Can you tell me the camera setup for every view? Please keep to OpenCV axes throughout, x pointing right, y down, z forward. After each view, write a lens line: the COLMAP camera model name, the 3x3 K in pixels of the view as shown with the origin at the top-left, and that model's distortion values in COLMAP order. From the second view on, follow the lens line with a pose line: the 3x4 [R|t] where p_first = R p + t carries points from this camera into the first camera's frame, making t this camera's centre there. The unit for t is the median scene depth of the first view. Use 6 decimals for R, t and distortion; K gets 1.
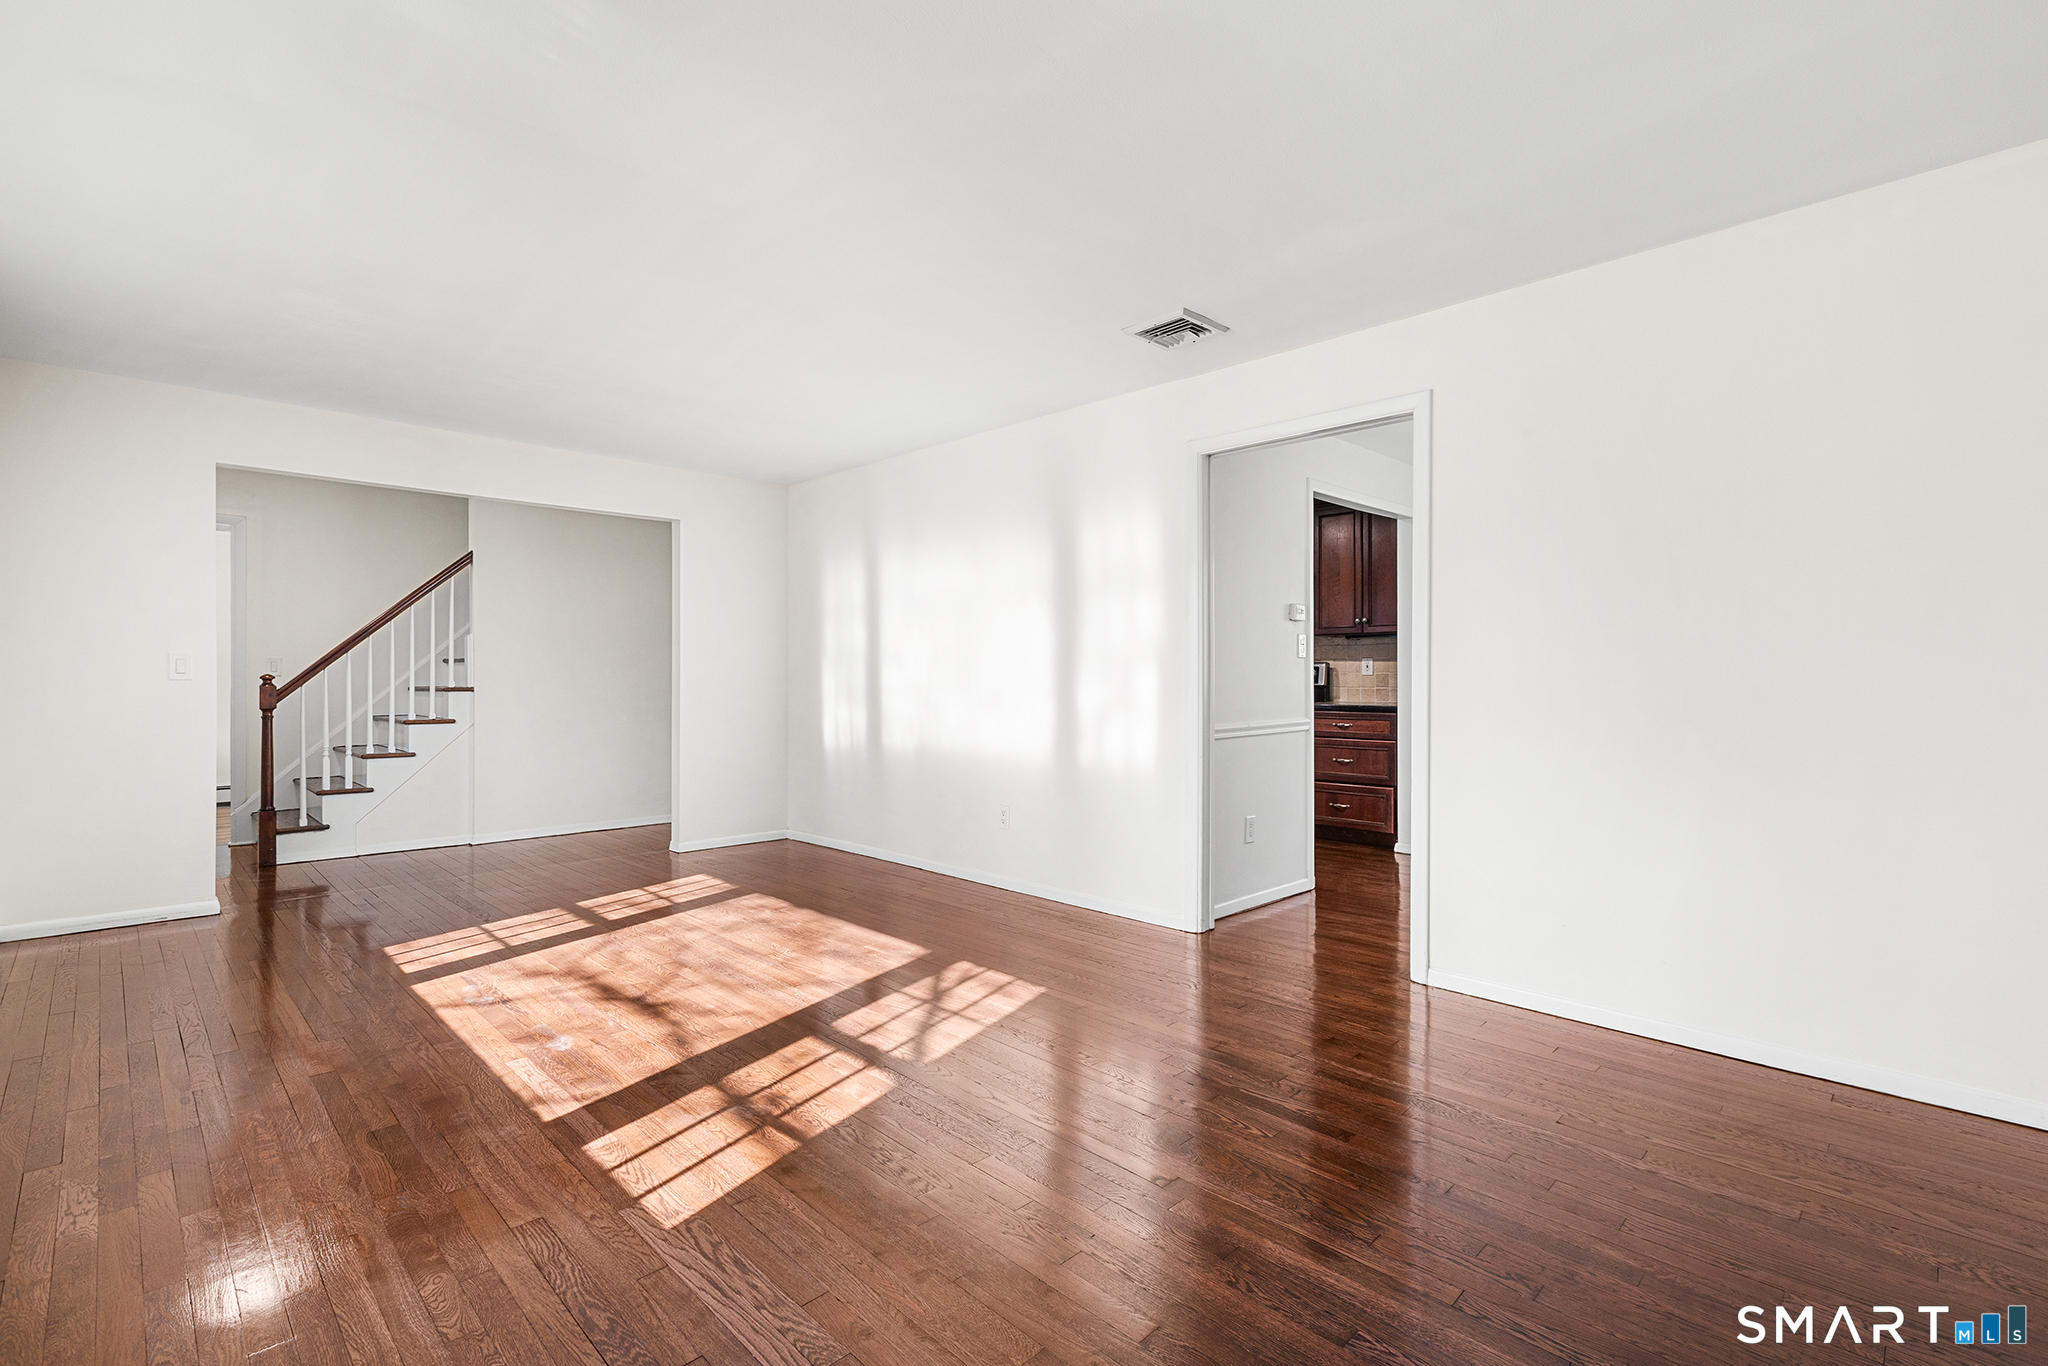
lens RADIAL K [[931.3, 0, 1014.7], [0, 931.3, 671.3], [0, 0, 1]] dist [-0.000288, -0.000953]
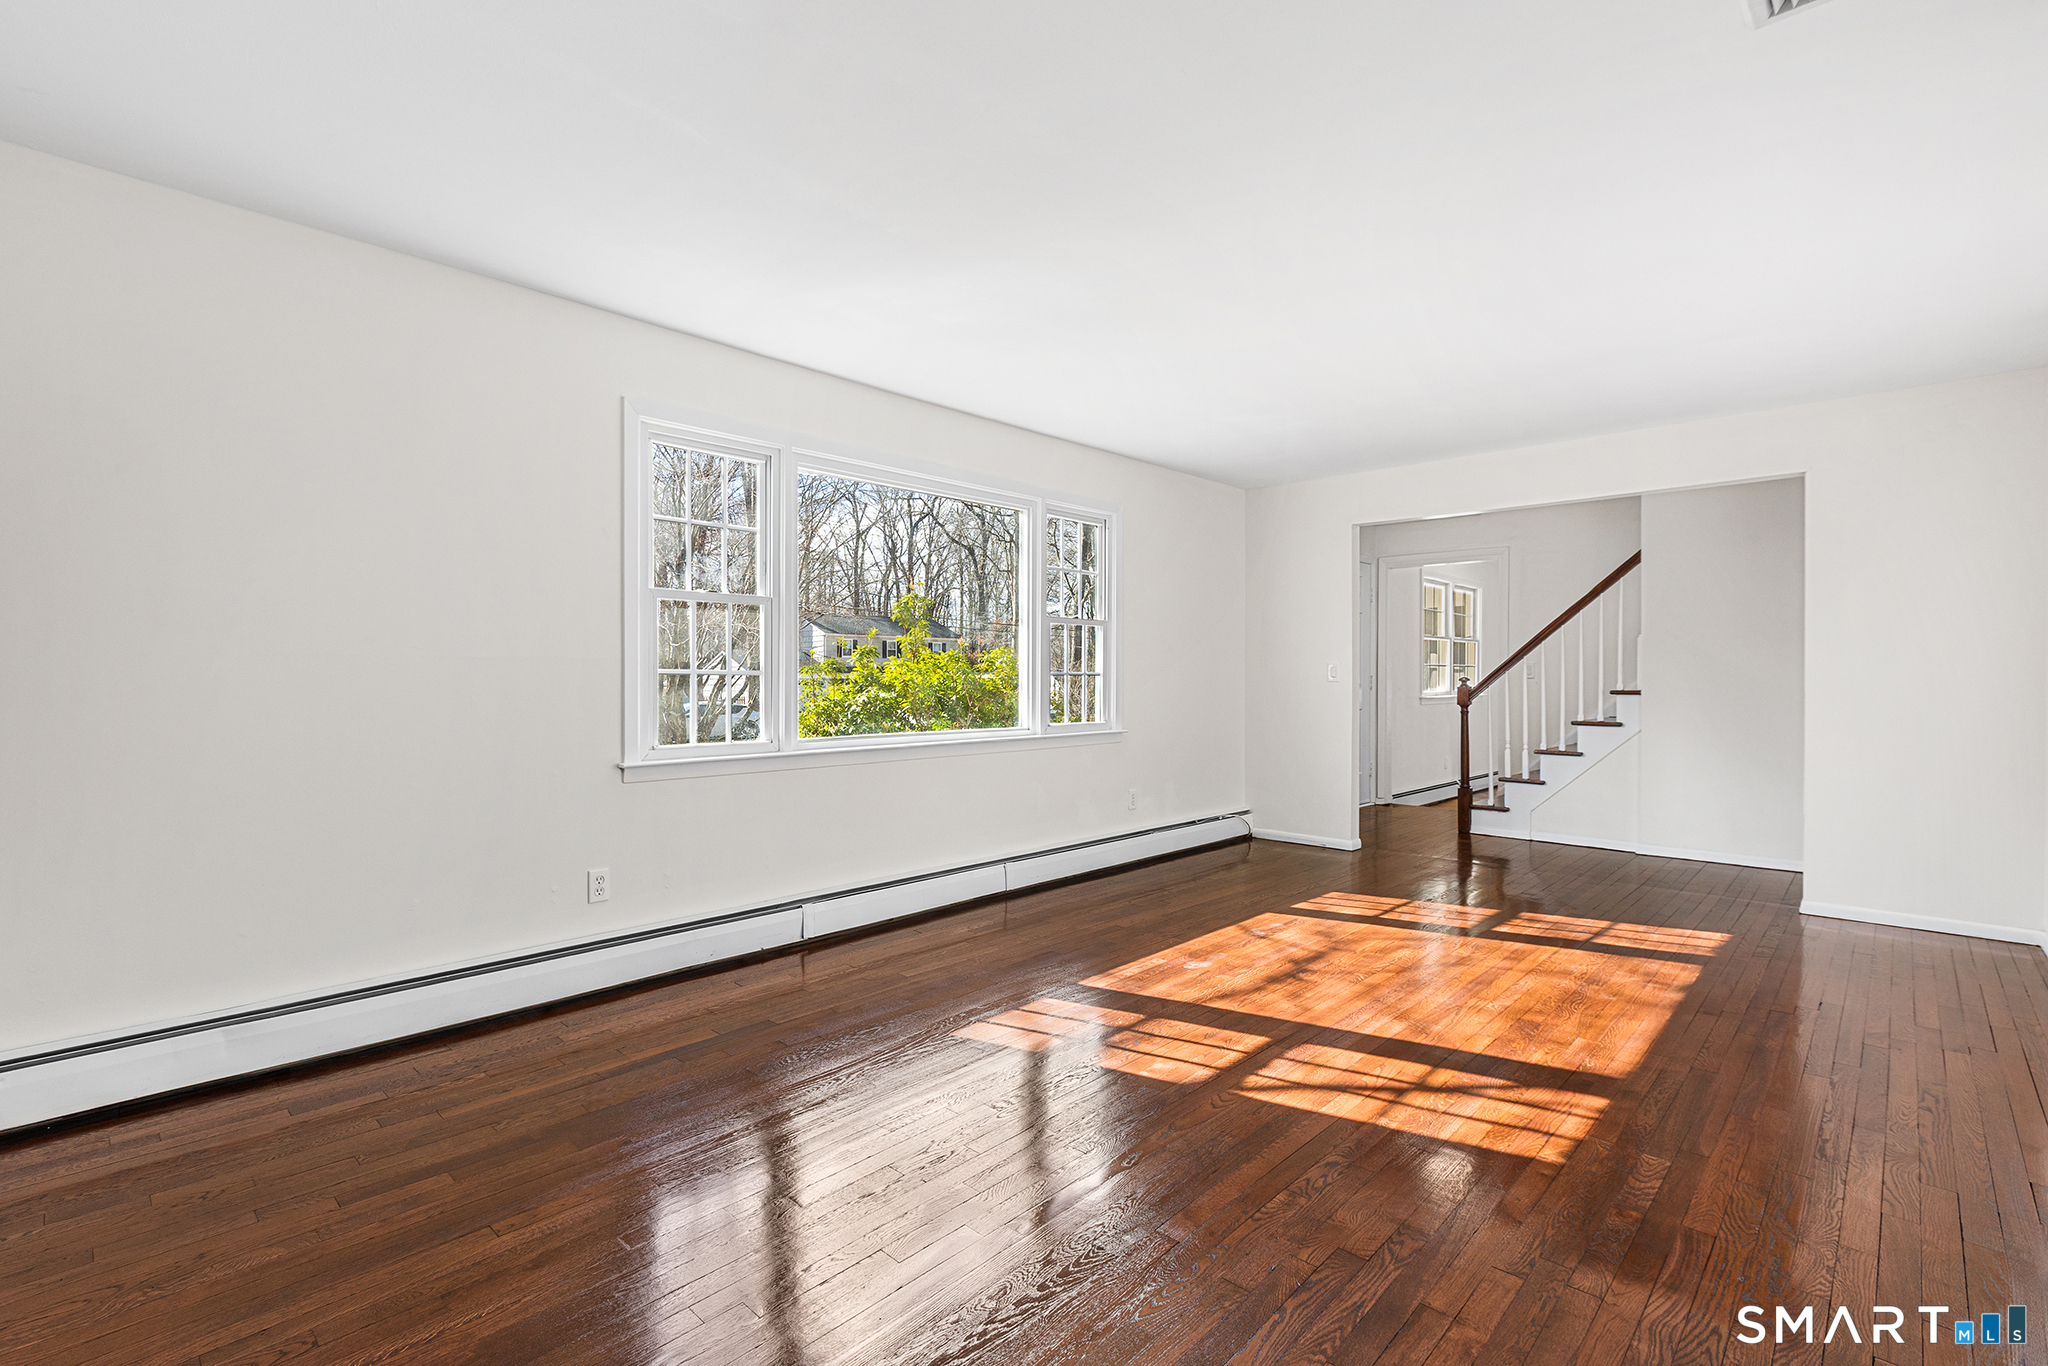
lens RADIAL K [[931.3, 0, 1012.2], [0, 931.3, 678.7], [0, 0, 1]] dist [-0.000288, -0.000953]
pose [[0.033773, 0.003096, -0.999425, 0.658444], [0.001267, 0.999994, 0.003140, 0.001446], [0.999429, -0.001372, 0.033769, 0.590000]]
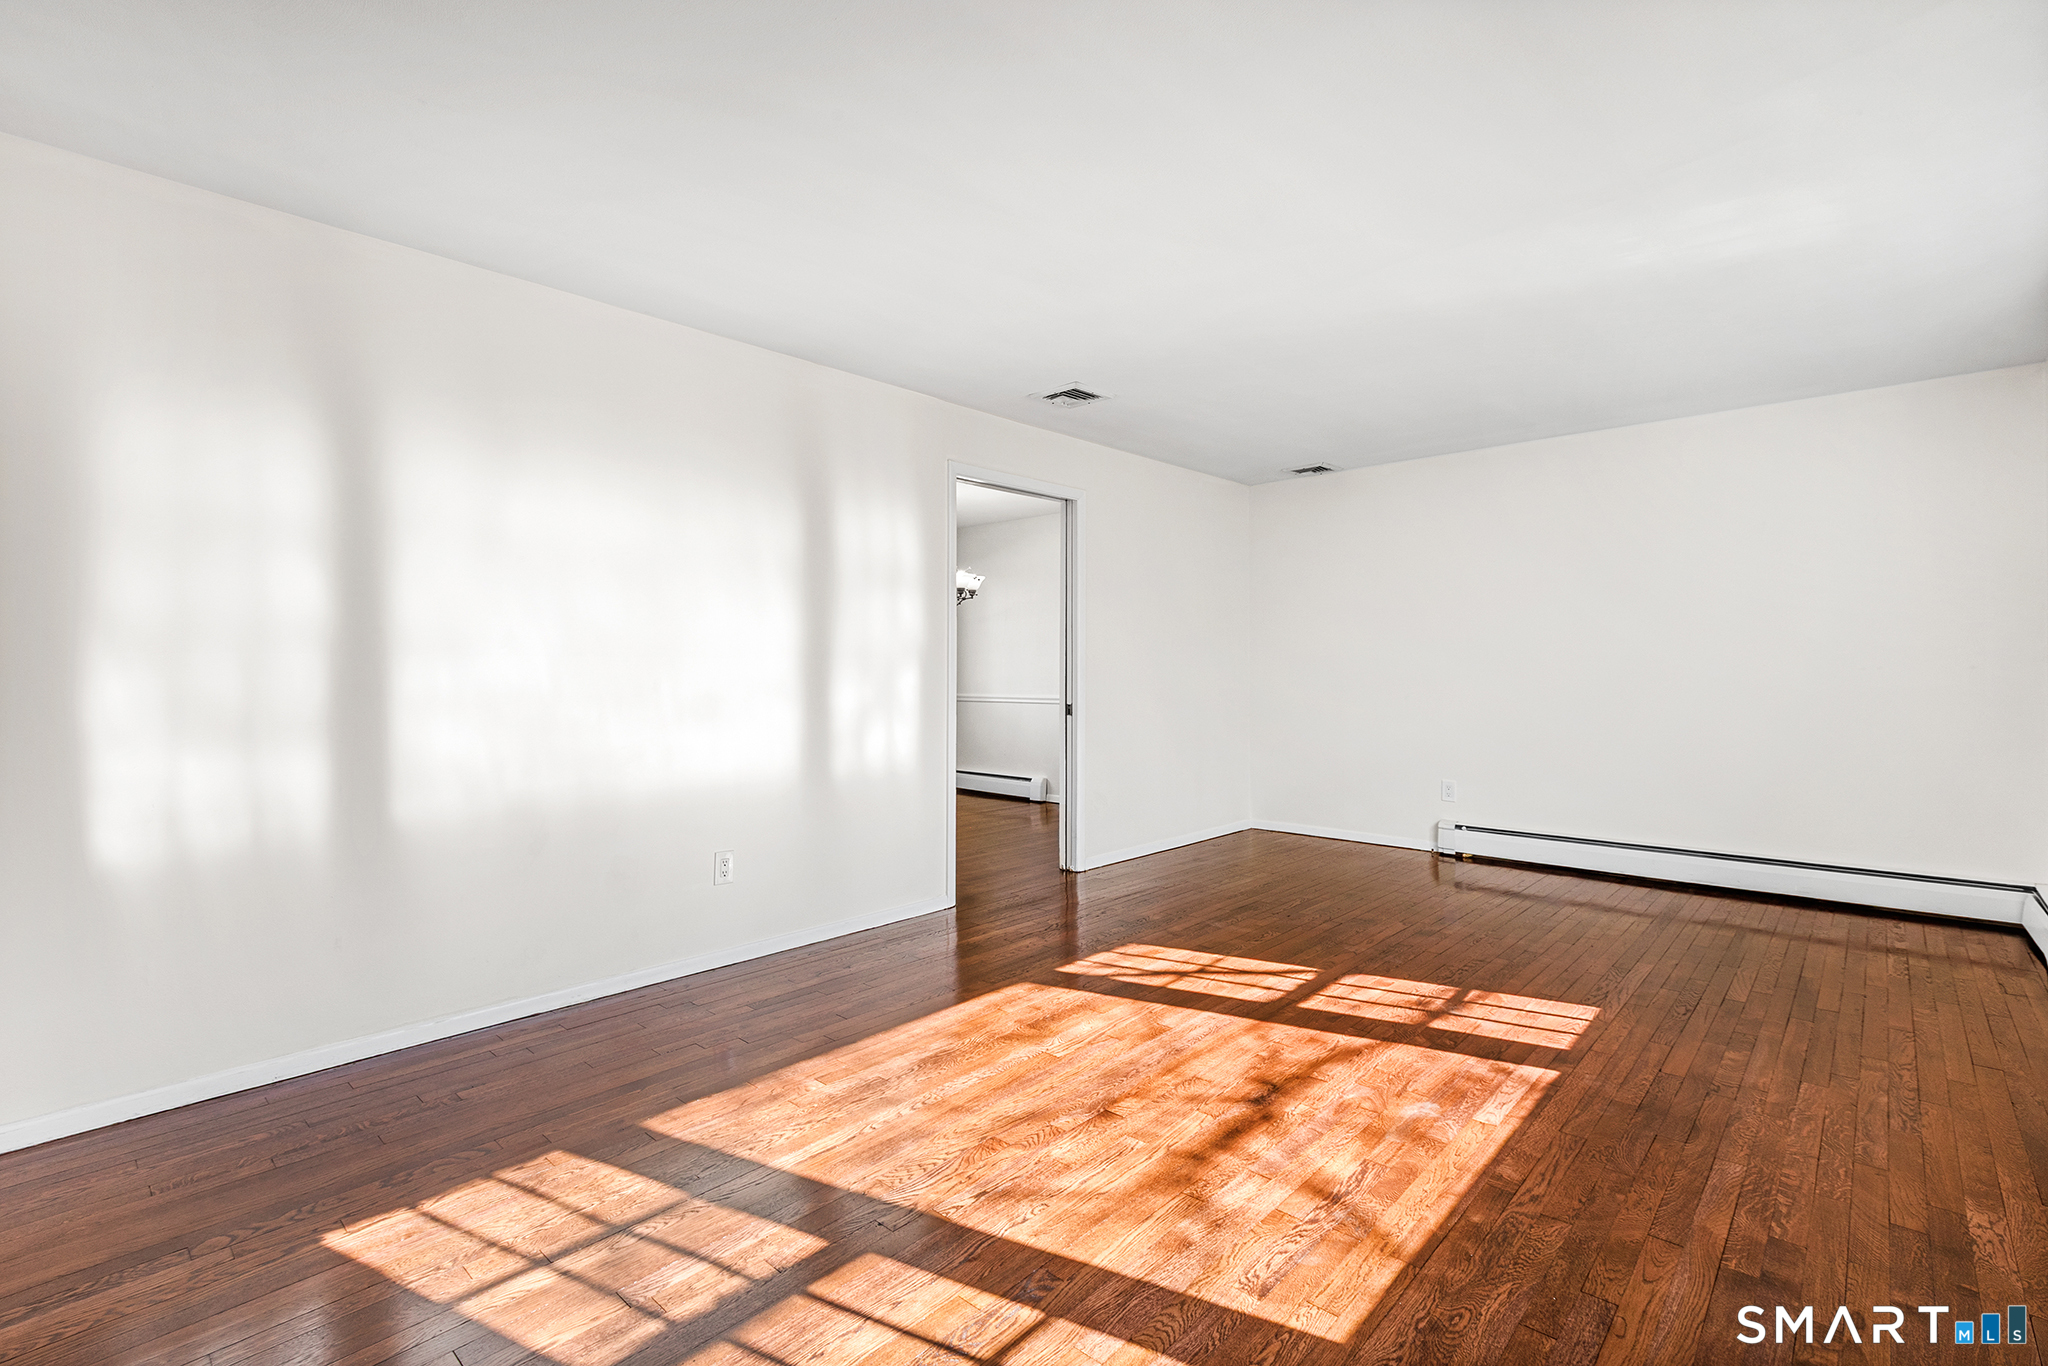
lens RADIAL K [[931.3, 0, 1016.9], [0, 931.3, 665.8], [0, 0, 1]] dist [-0.000288, -0.000953]
pose [[-0.041702, 0.011430, 0.999065, -1.098586], [0.006533, 0.999916, -0.011167, 0.008411], [-0.999109, 0.006061, -0.041774, 1.169266]]
